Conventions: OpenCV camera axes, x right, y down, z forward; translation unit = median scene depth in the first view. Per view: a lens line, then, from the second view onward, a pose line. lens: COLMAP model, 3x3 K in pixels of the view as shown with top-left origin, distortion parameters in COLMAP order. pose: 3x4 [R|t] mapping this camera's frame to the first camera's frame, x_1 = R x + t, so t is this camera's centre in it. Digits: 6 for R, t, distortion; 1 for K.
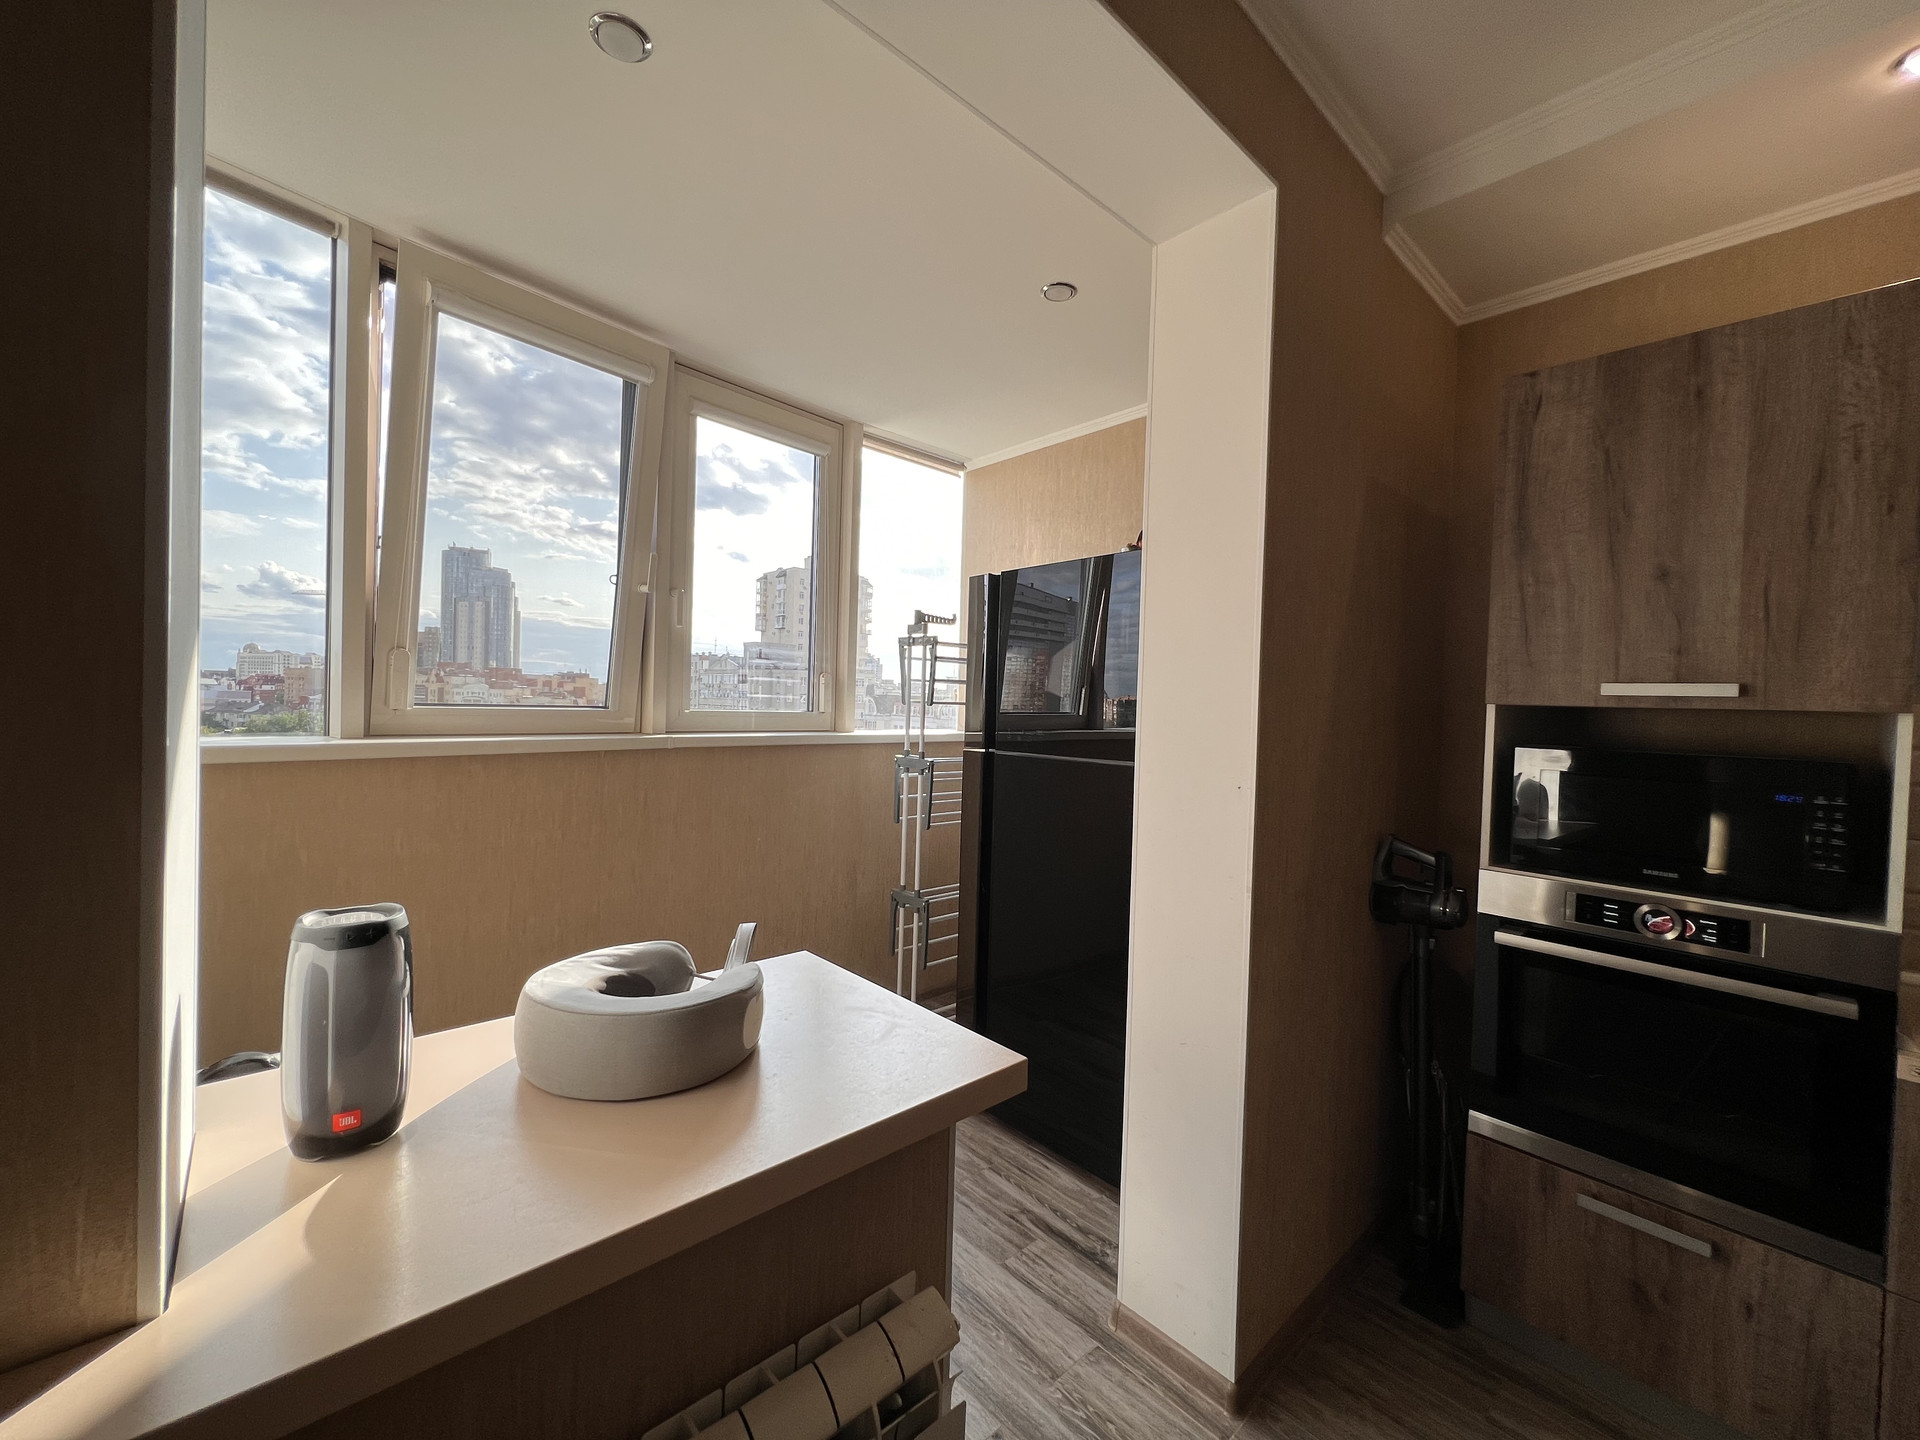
lens RADIAL K [[767.8, 0, 956.4], [0, 767.8, 715.0], [0, 0, 1]] dist [0.000124, -0.000072]
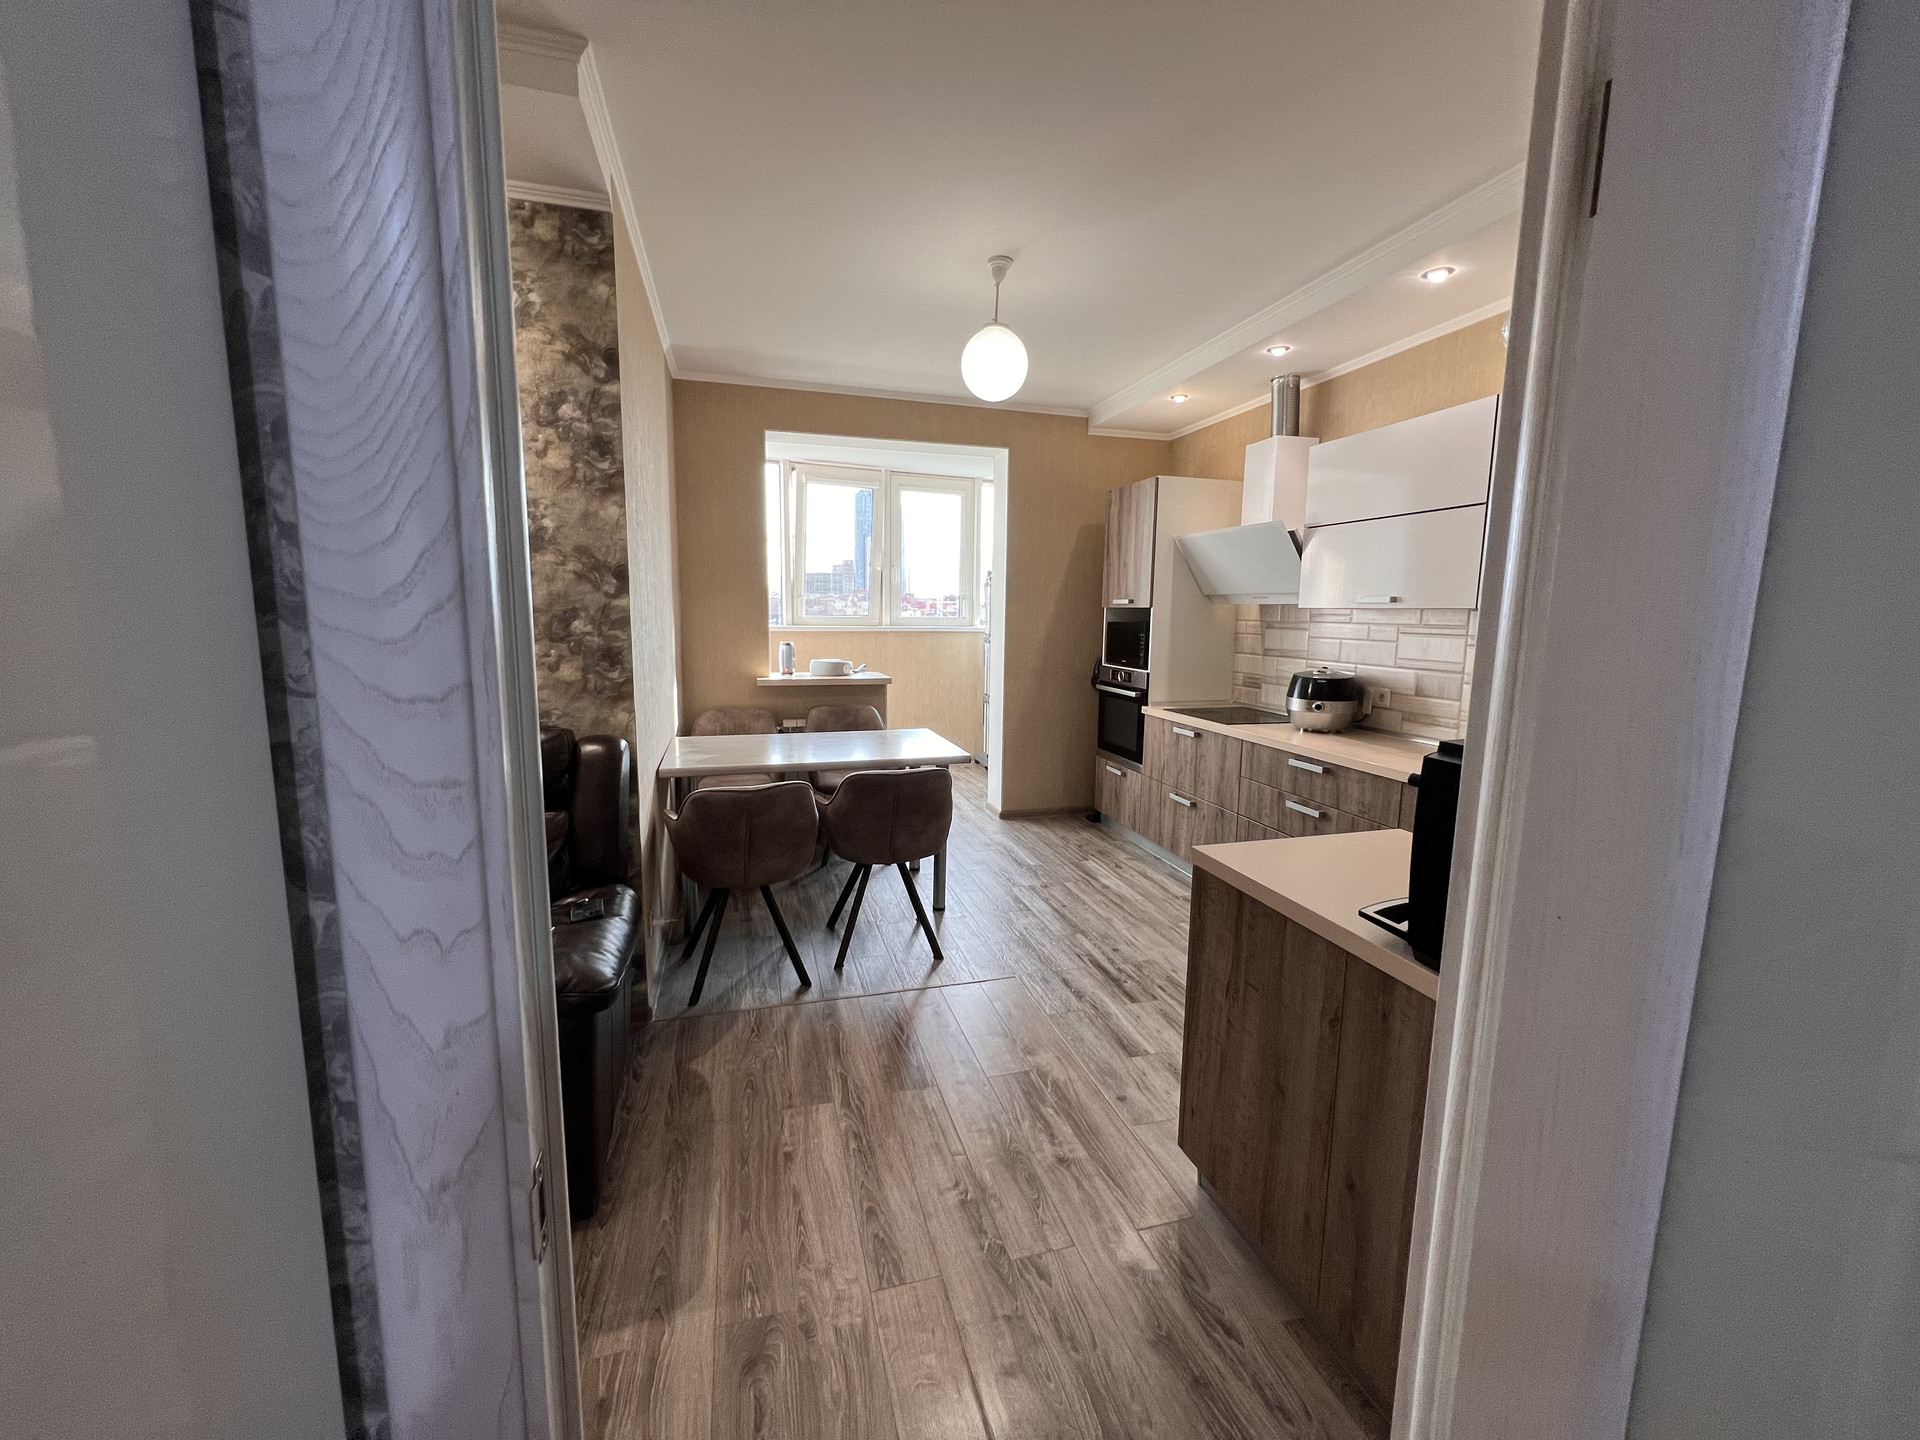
lens RADIAL K [[767.8, 0, 956.4], [0, 767.8, 715.0], [0, 0, 1]] dist [0.000124, -0.000072]
pose [[0.895313, 0.041537, -0.443497, 1.637736], [0.006319, 0.994358, 0.105885, 0.086899], [0.445393, -0.097603, 0.889999, -2.019963]]
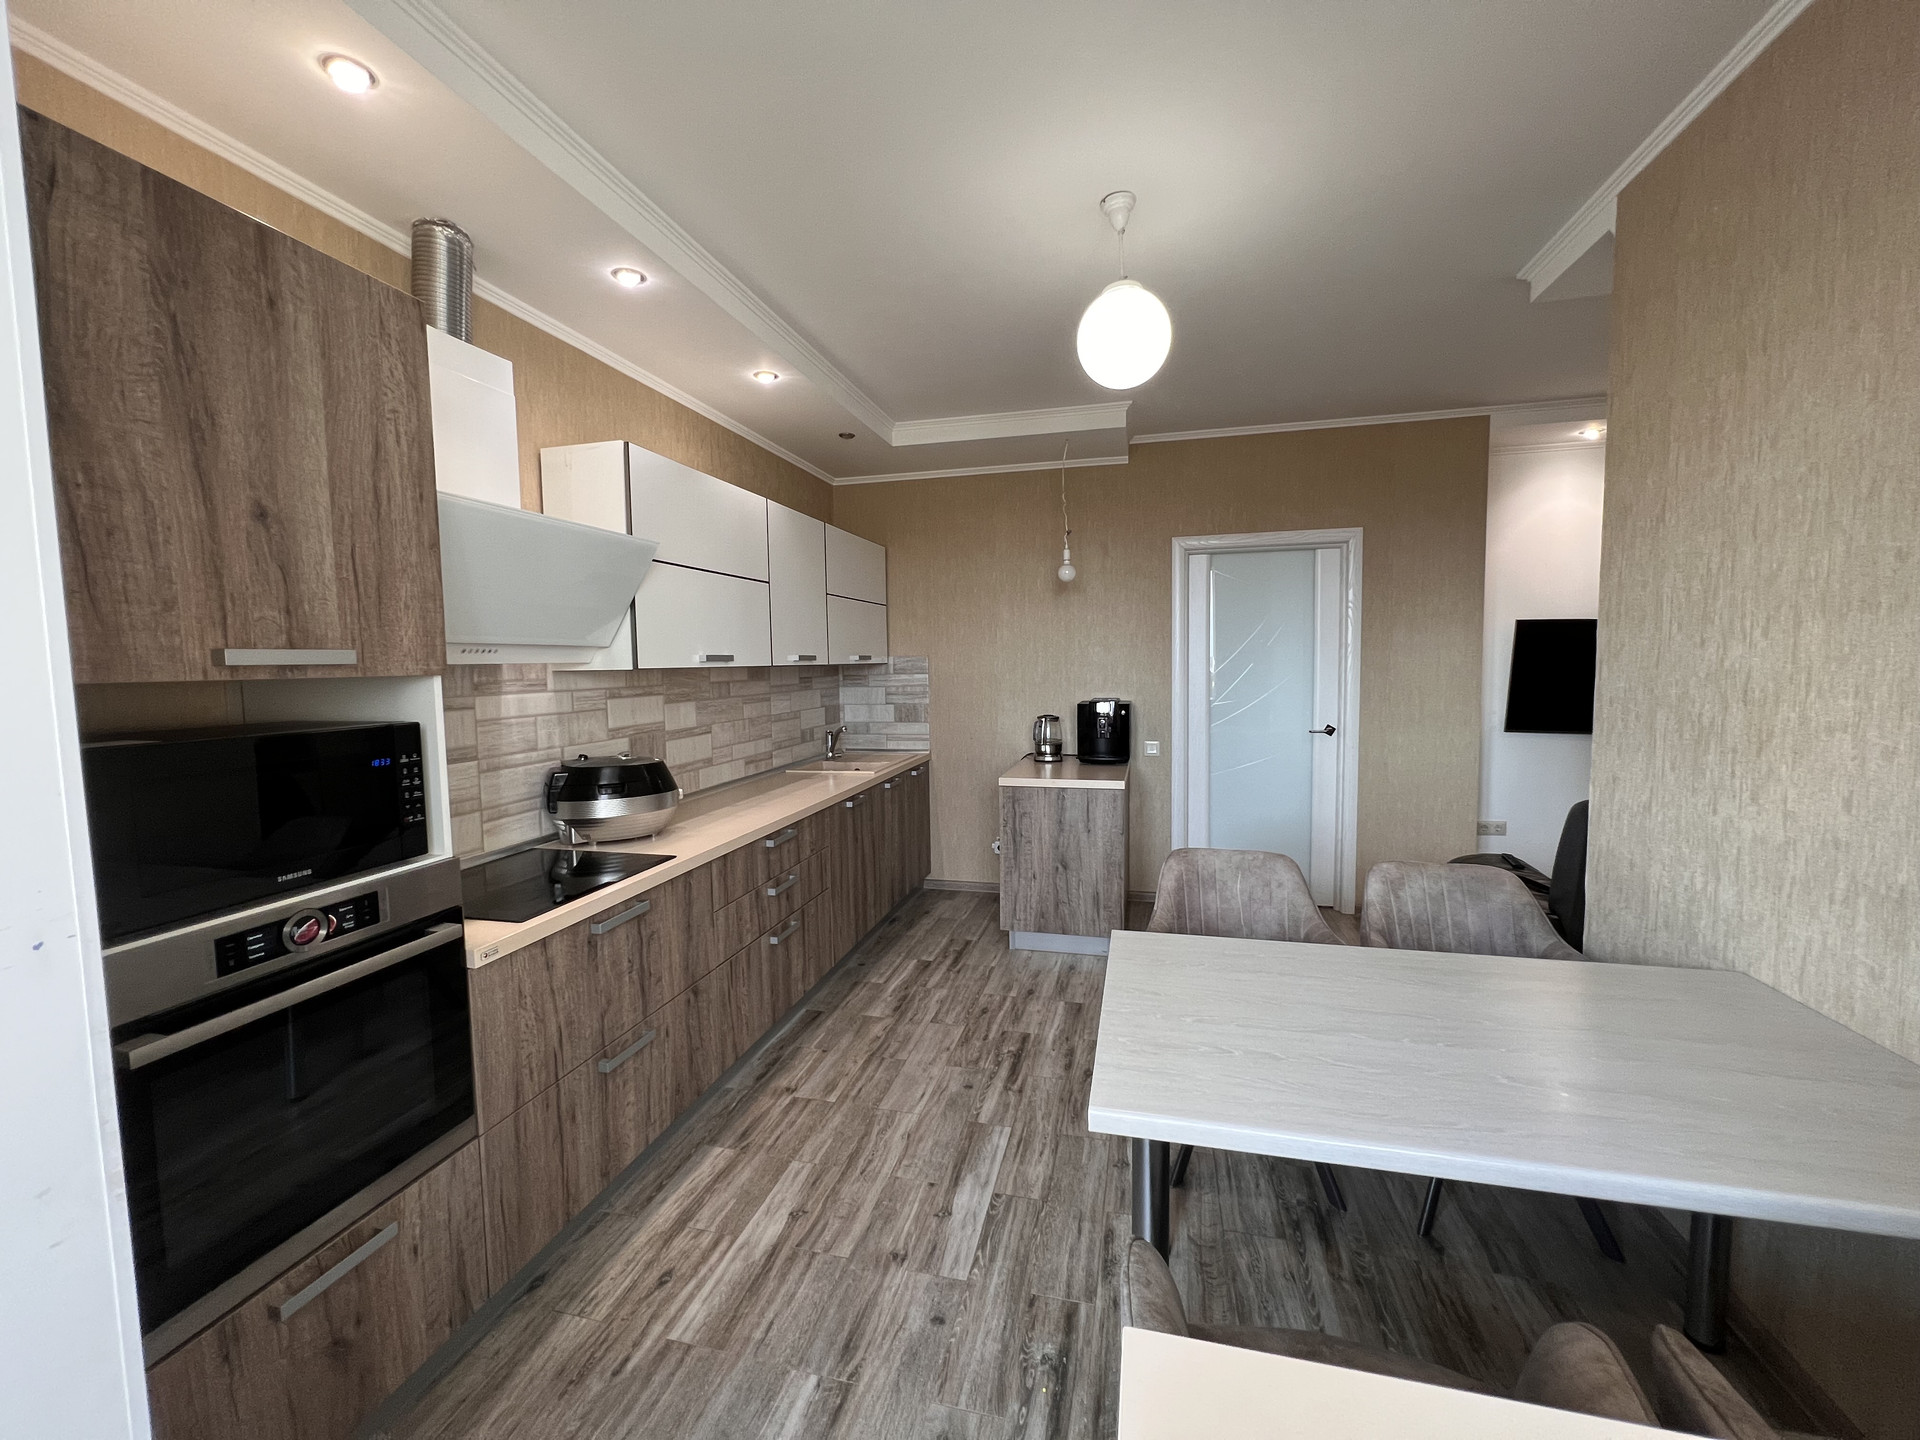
lens RADIAL K [[767.8, 0, 958.7], [0, 767.8, 714.5], [0, 0, 1]] dist [0.000124, -0.000072]
pose [[-0.555780, -0.080458, 0.827427, -0.166760], [0.014482, 0.994218, 0.106404, -0.046885], [-0.831203, 0.071120, -0.551401, 0.815642]]
